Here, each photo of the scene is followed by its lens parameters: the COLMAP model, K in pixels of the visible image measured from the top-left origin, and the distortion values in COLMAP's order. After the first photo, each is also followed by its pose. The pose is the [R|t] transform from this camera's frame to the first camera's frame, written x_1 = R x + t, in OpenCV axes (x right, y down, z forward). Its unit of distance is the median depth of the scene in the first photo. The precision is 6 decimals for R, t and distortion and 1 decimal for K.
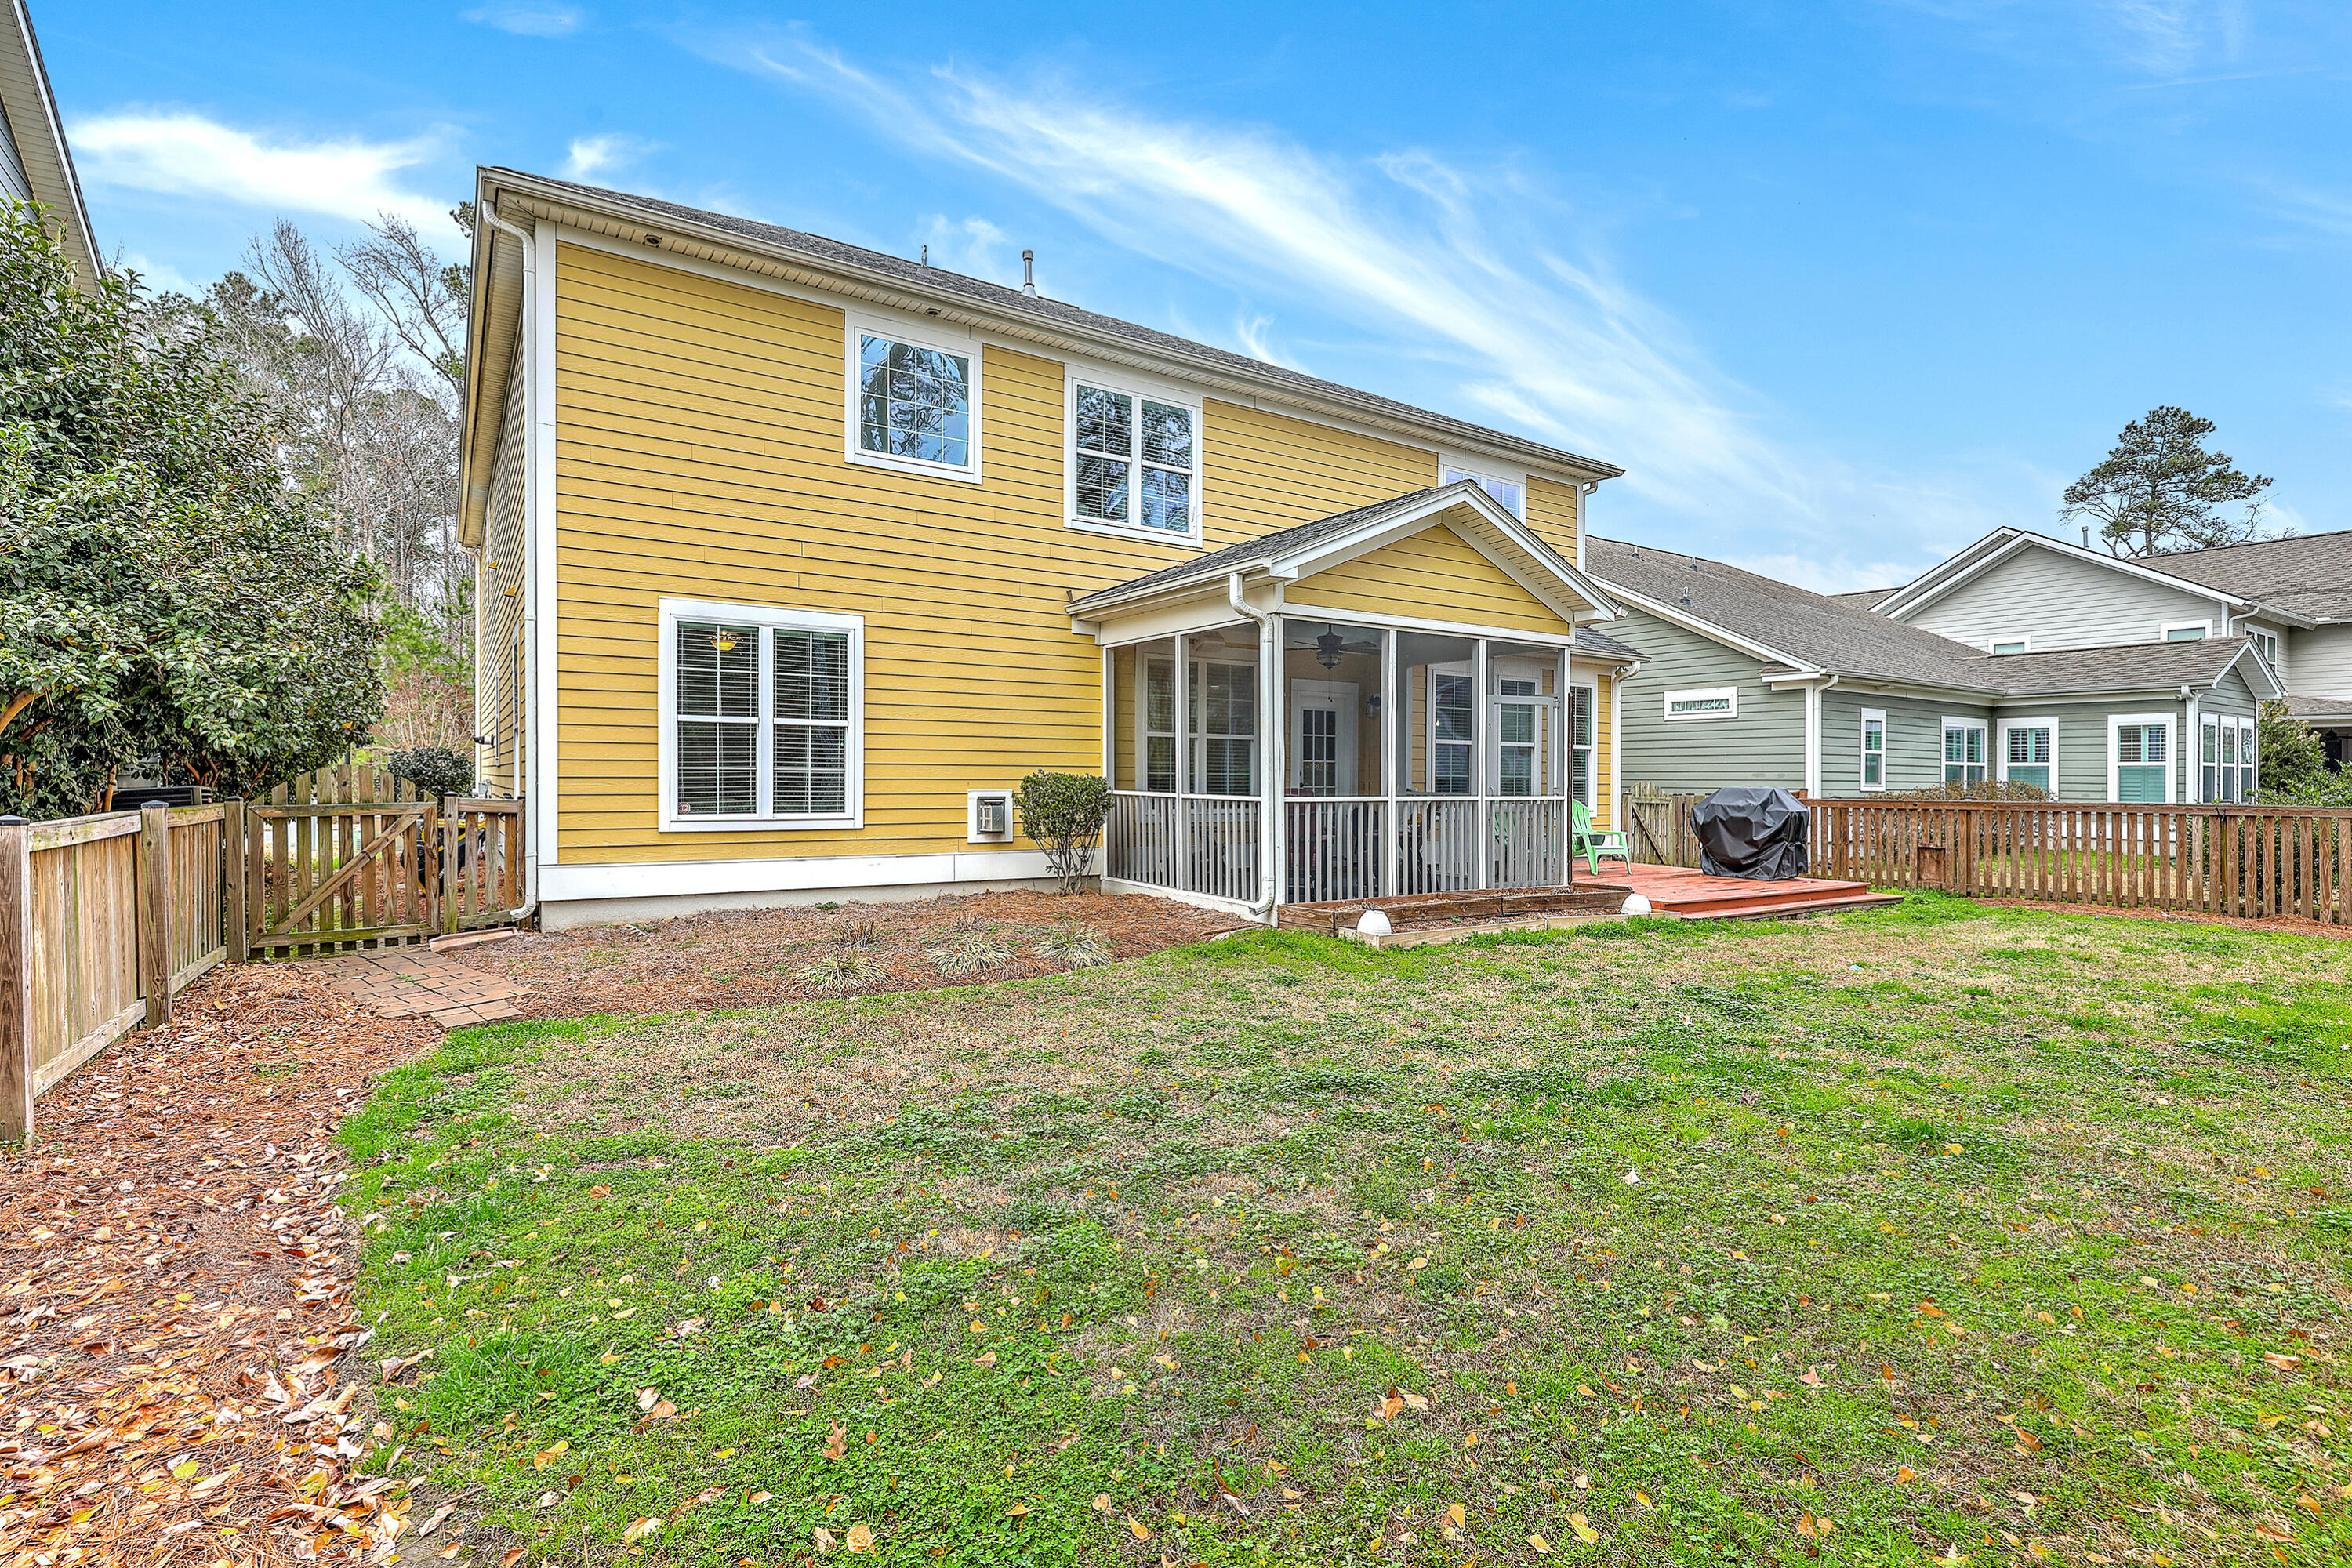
lens RADIAL K [[1175.7, 0, 1176.0], [0, 1175.7, 784.0], [0, 0, 1]] dist [-0.003717, -0.000100]
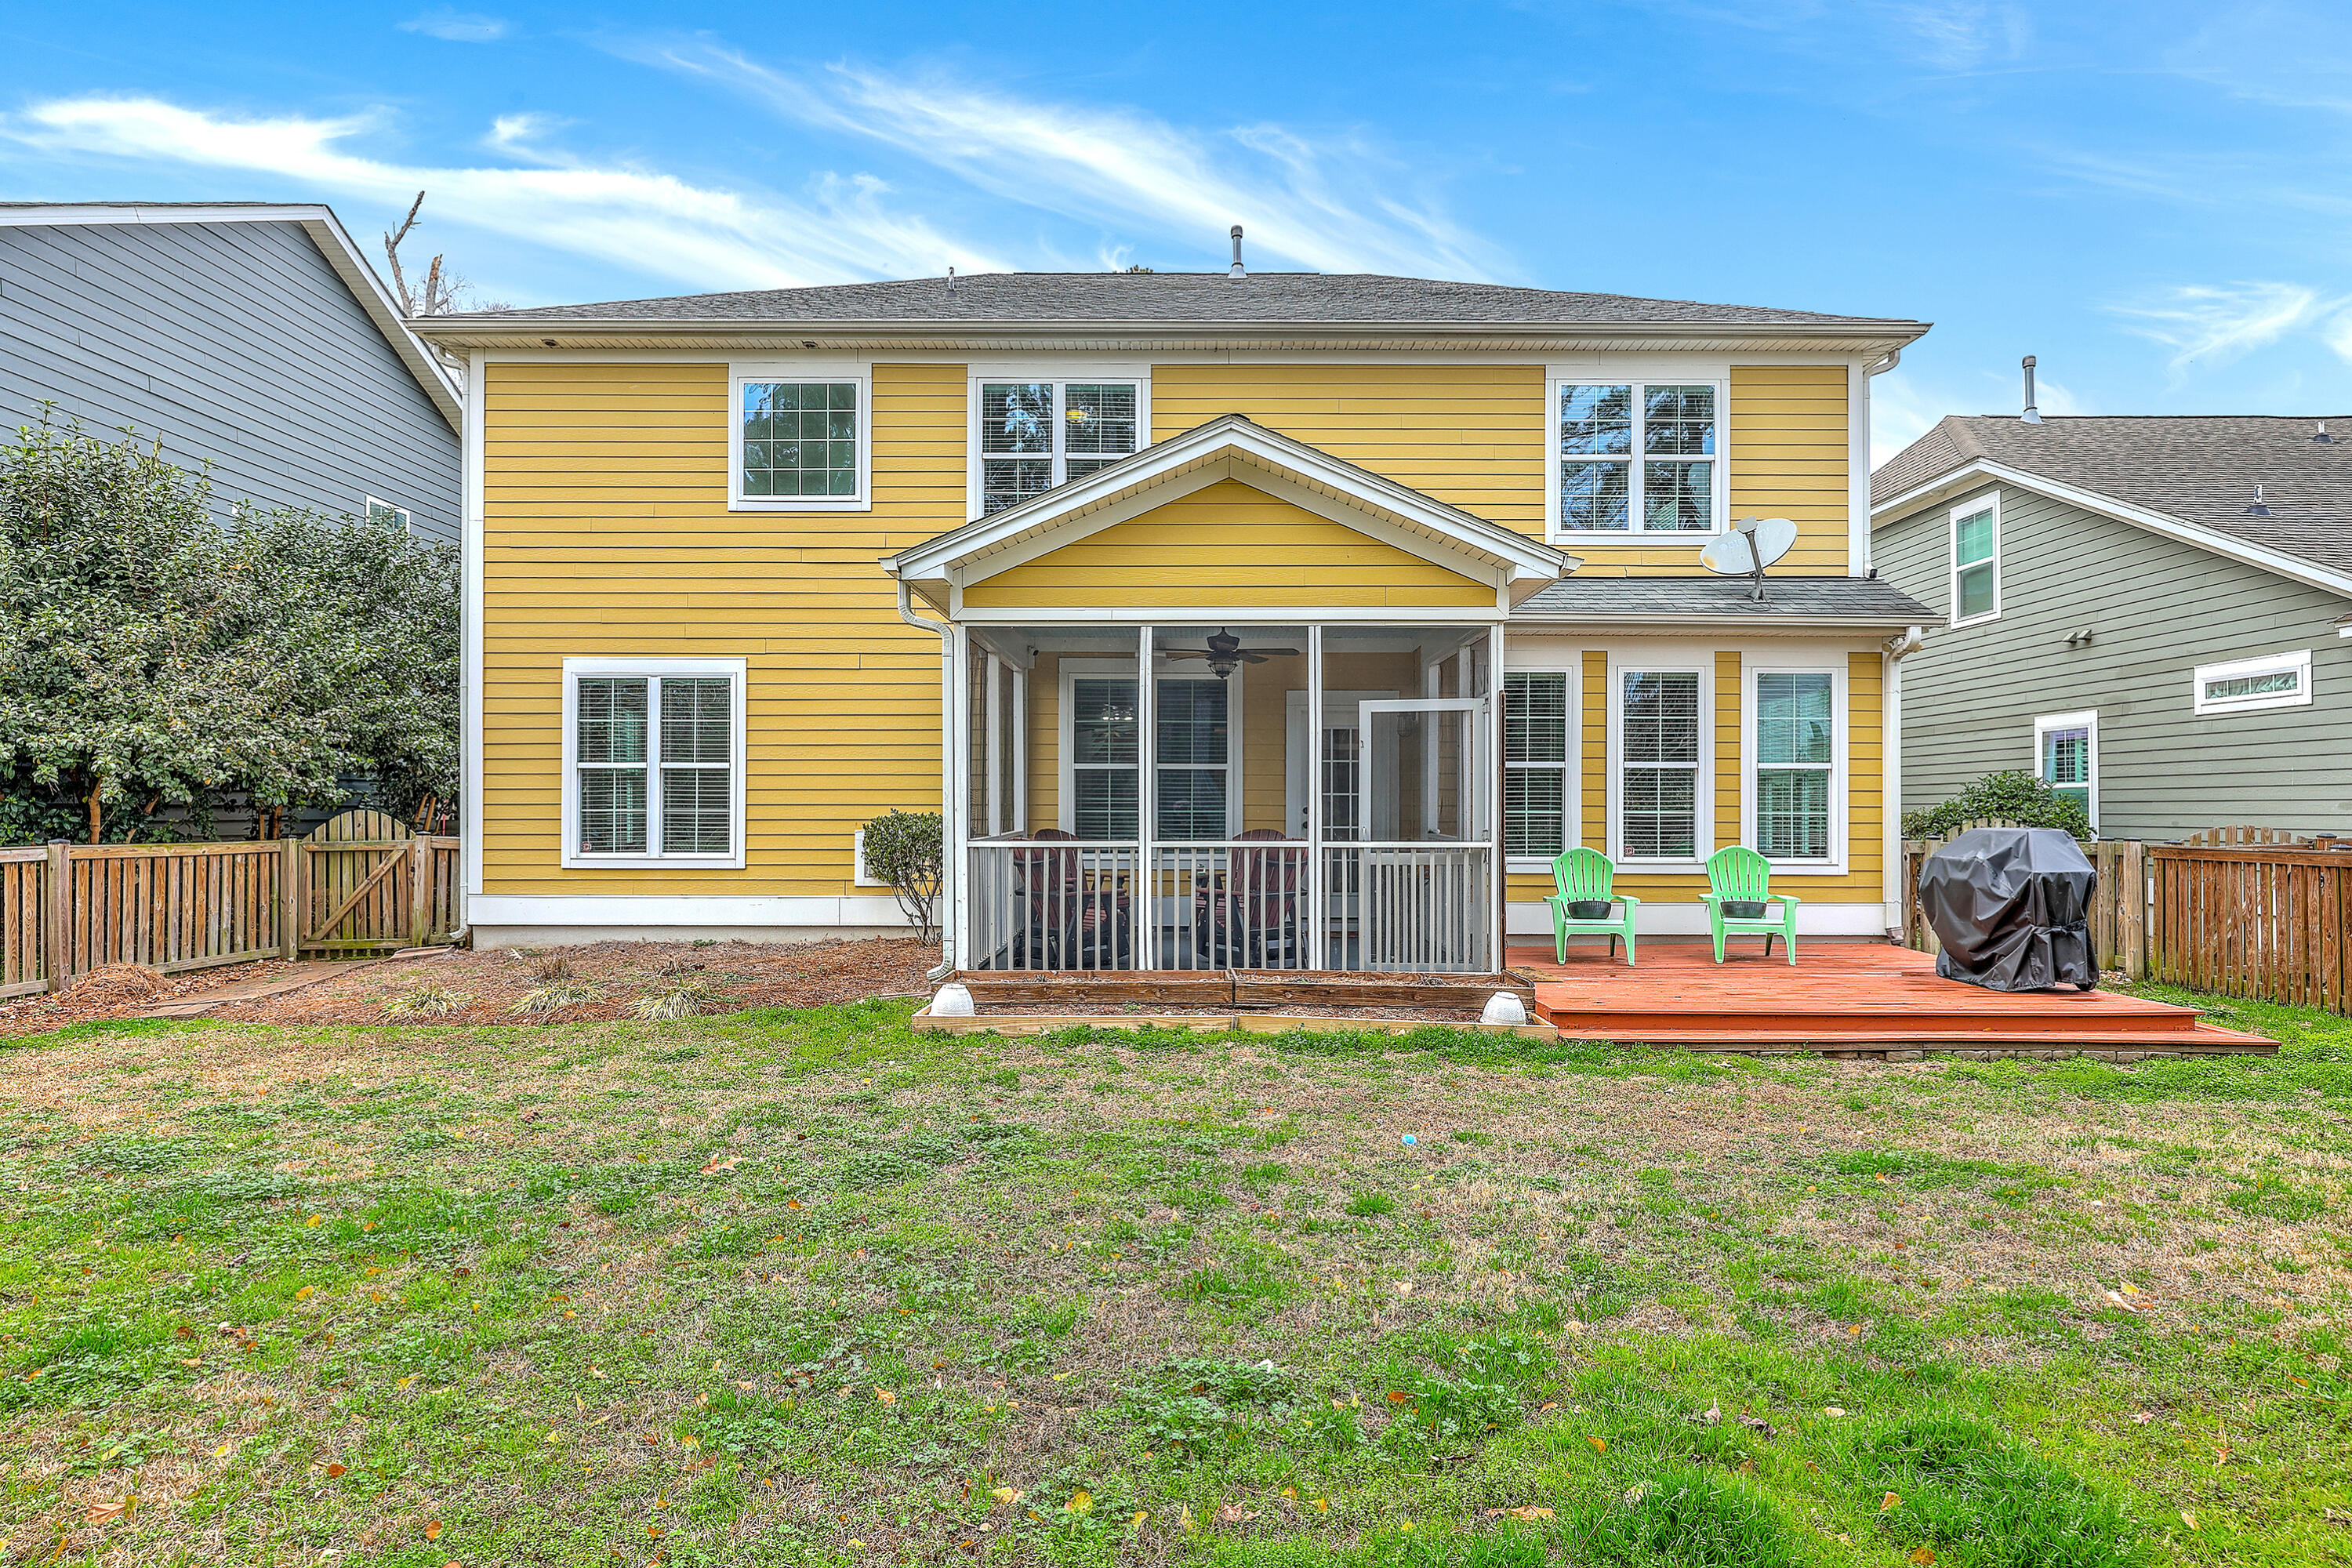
lens RADIAL K [[1278.2, 0, 1176.0], [0, 1278.2, 784.0], [0, 0, 1]] dist [0.001971, -0.000775]
pose [[0.814148, -0.018244, -0.580371, 0.678579], [0.001807, 0.999581, -0.028887, -0.002482], [0.580655, 0.022469, 0.813839, 0.322663]]
